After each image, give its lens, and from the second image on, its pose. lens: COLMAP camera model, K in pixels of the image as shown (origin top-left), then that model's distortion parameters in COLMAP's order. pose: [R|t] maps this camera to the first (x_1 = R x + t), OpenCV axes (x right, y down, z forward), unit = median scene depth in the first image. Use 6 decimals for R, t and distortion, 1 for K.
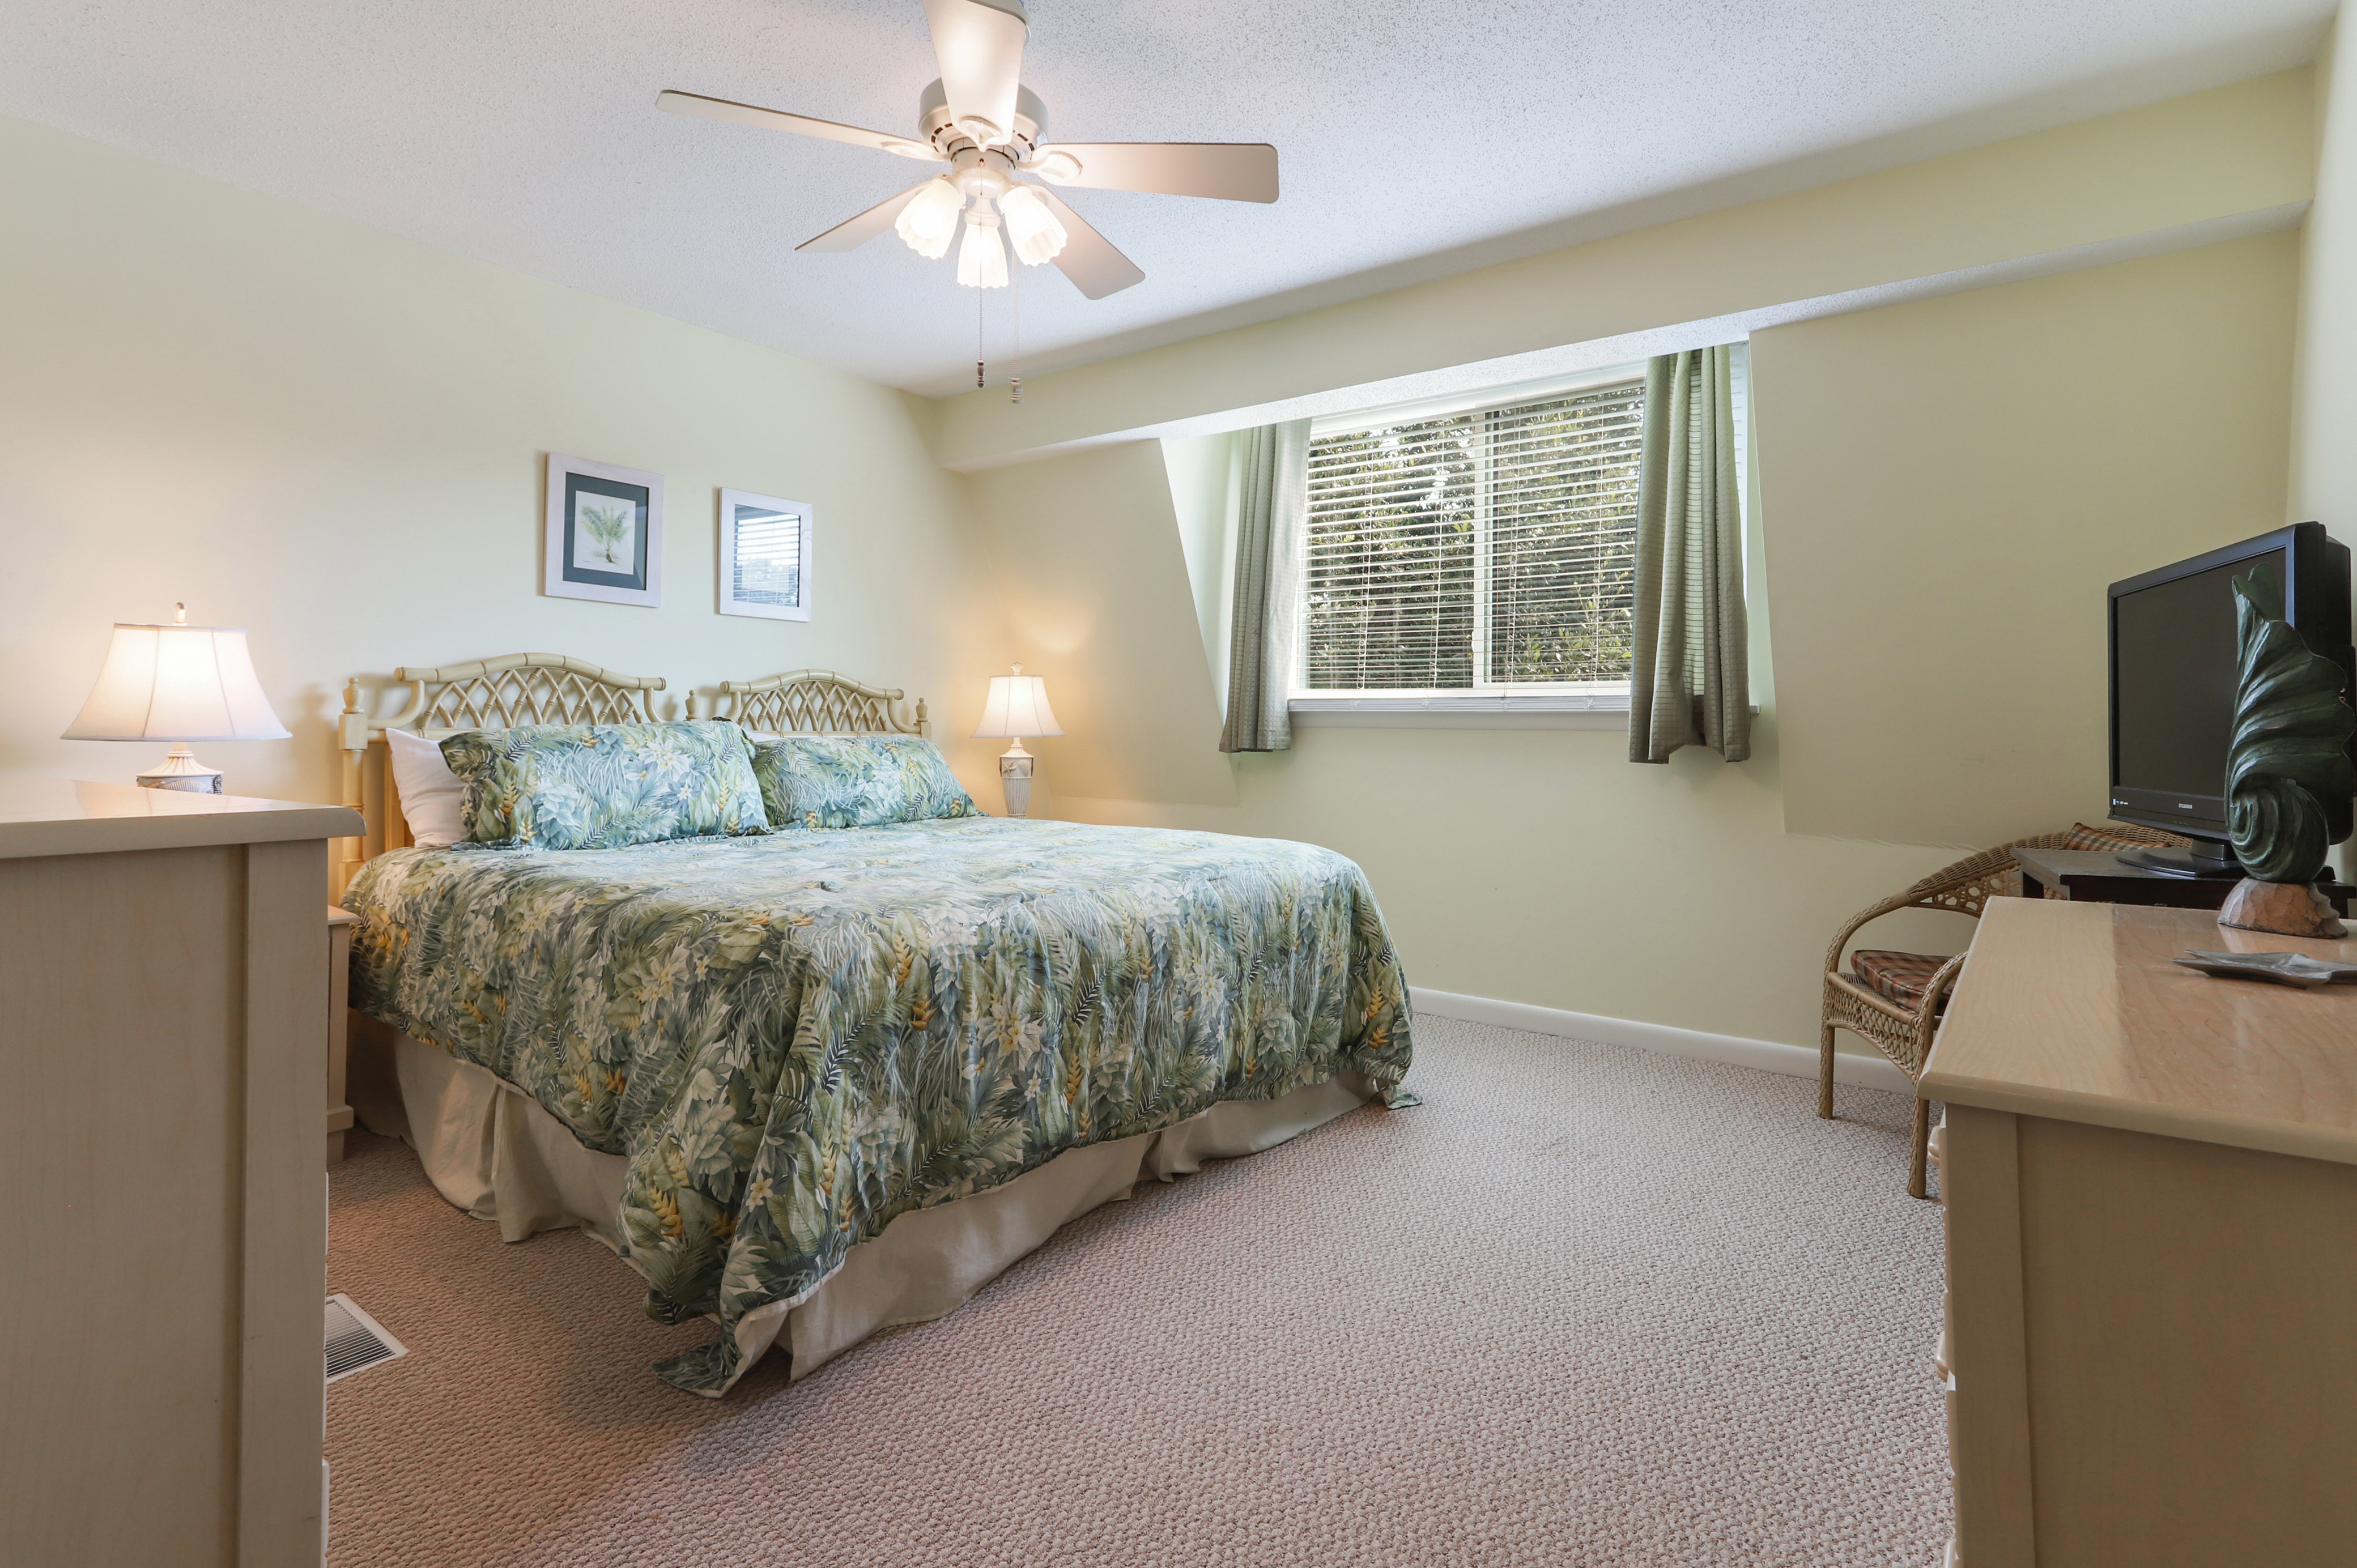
lens RADIAL K [[1149.4, 0, 1177.8], [0, 1149.4, 768.8], [0, 0, 1]] dist [-0.002110, -0.000329]
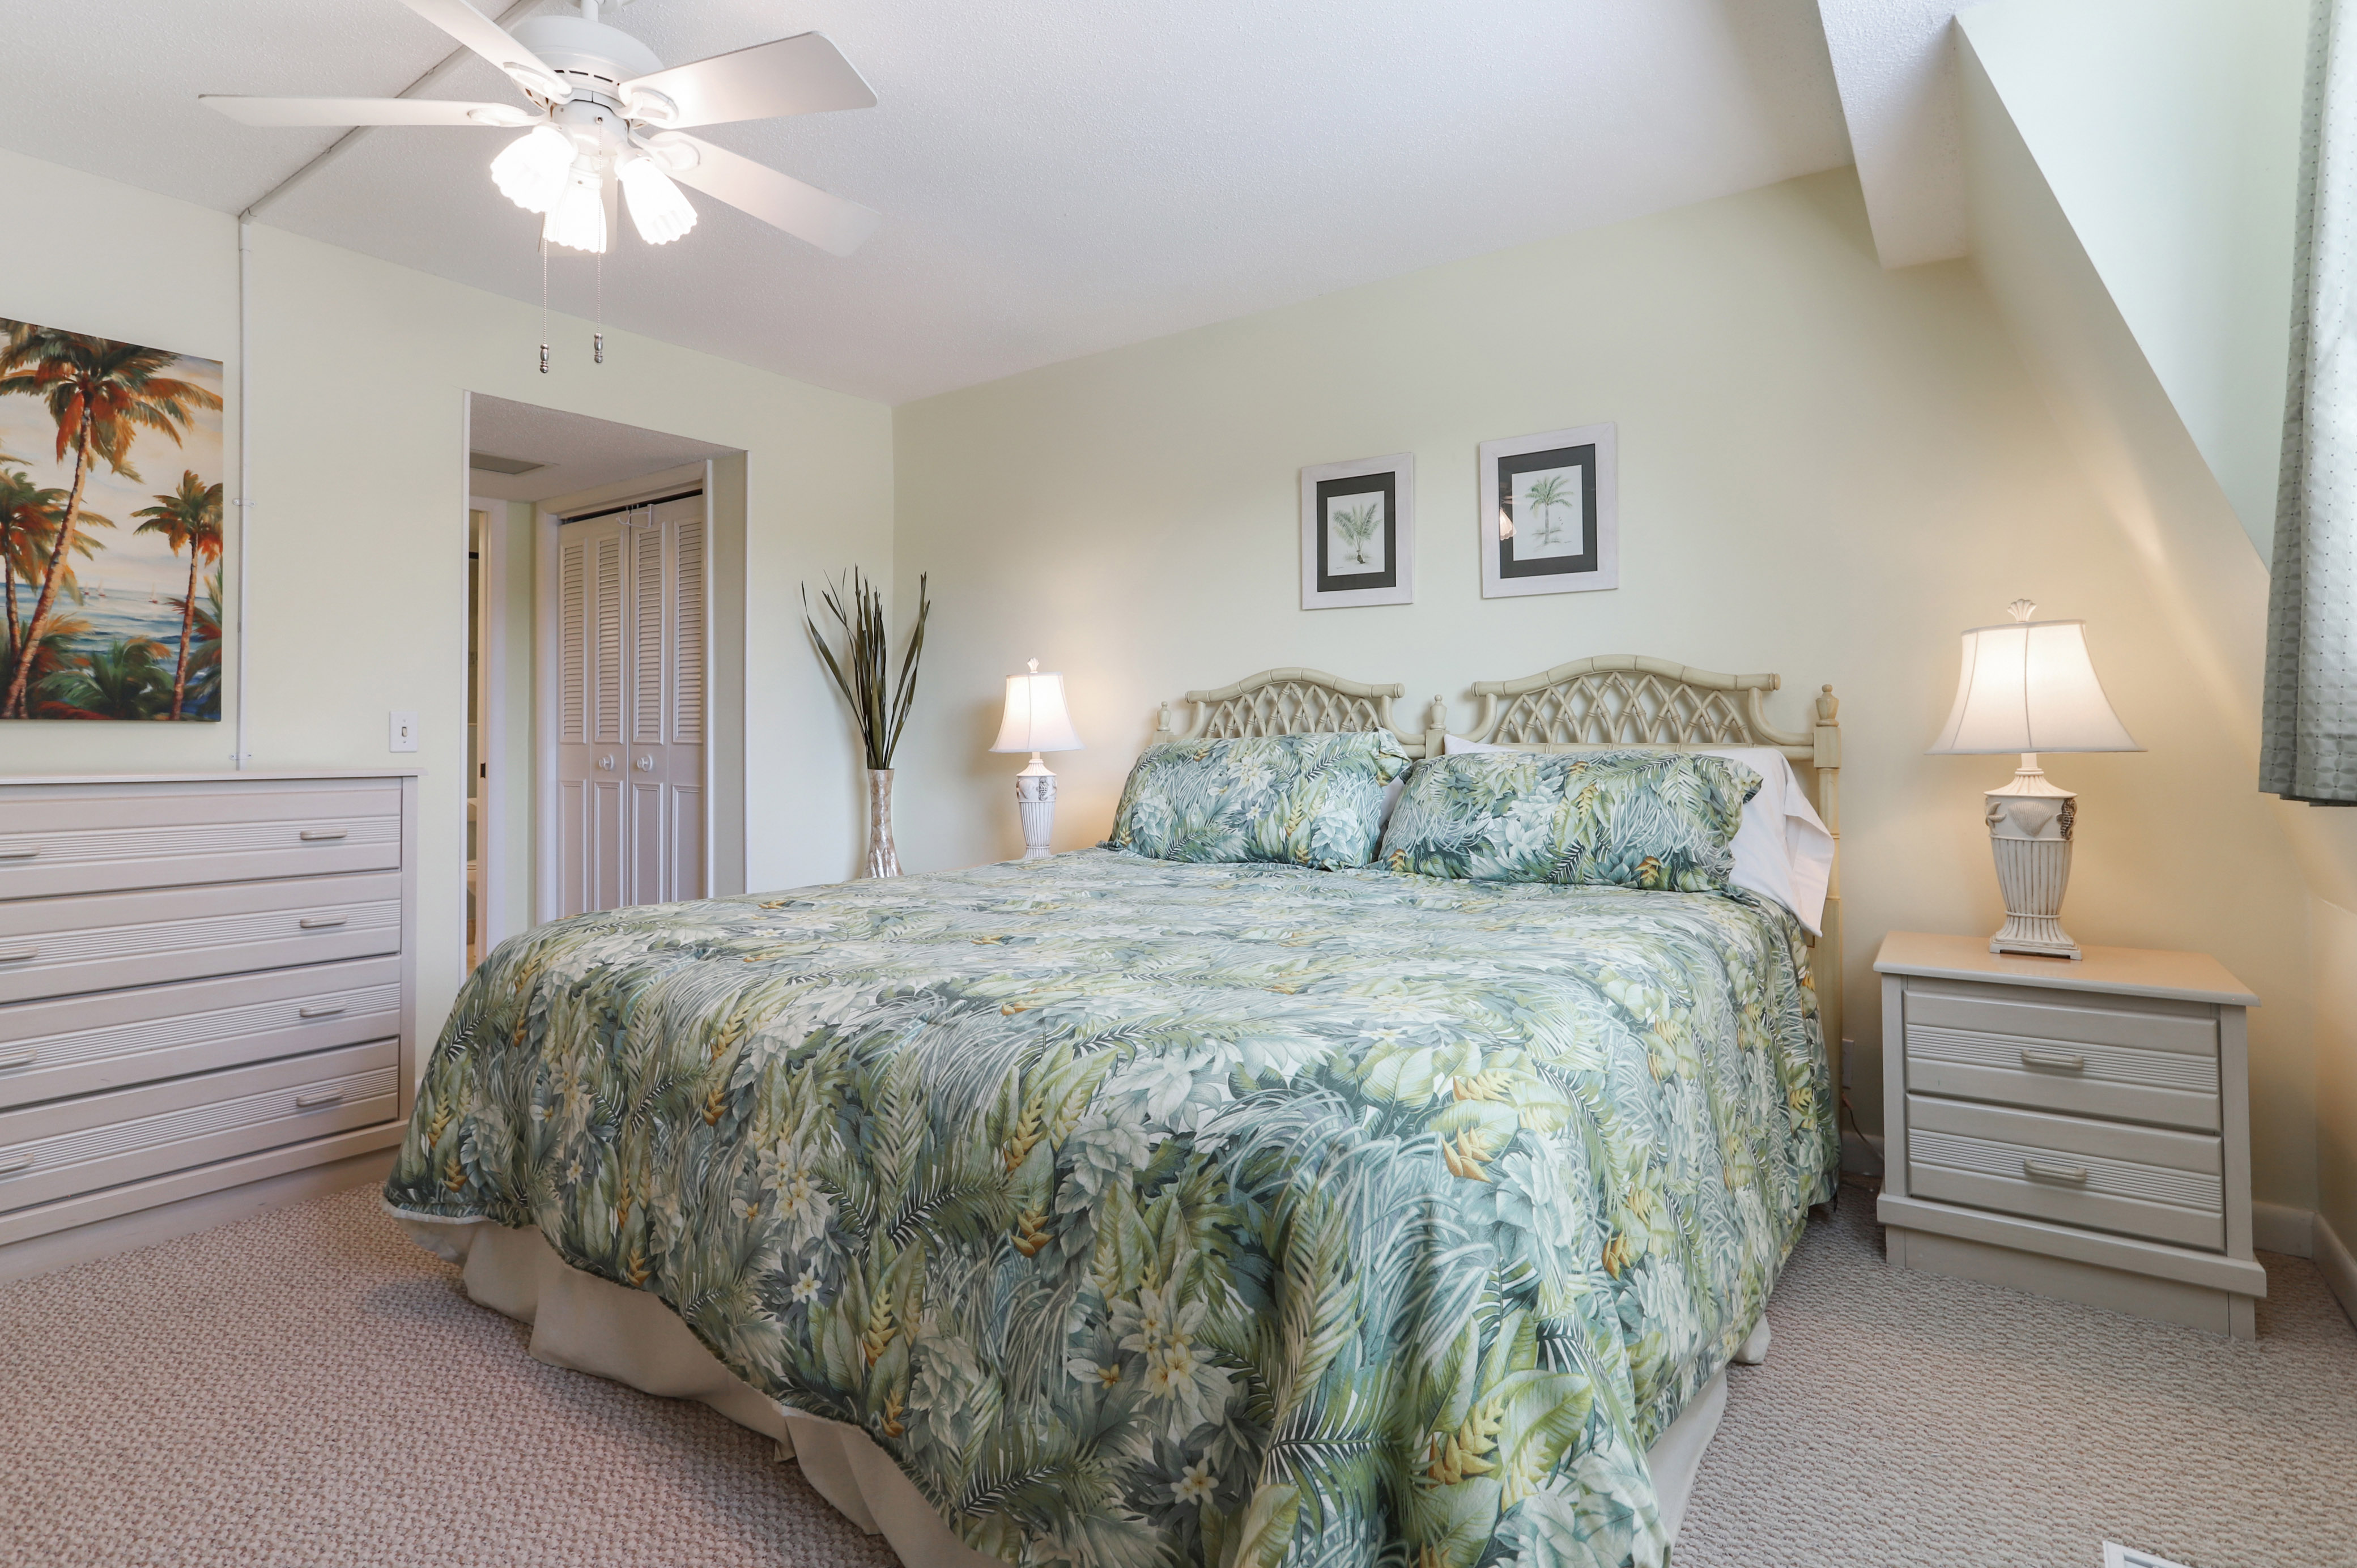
lens RADIAL K [[1149.4, 0, 1189.4], [0, 1149.4, 724.5], [0, 0, 1]] dist [-0.002110, -0.000329]
pose [[0.036144, -0.018775, -0.999170, 0.445219], [-0.027914, 0.999414, -0.019790, -0.027007], [0.998957, 0.028607, 0.035599, 0.854936]]
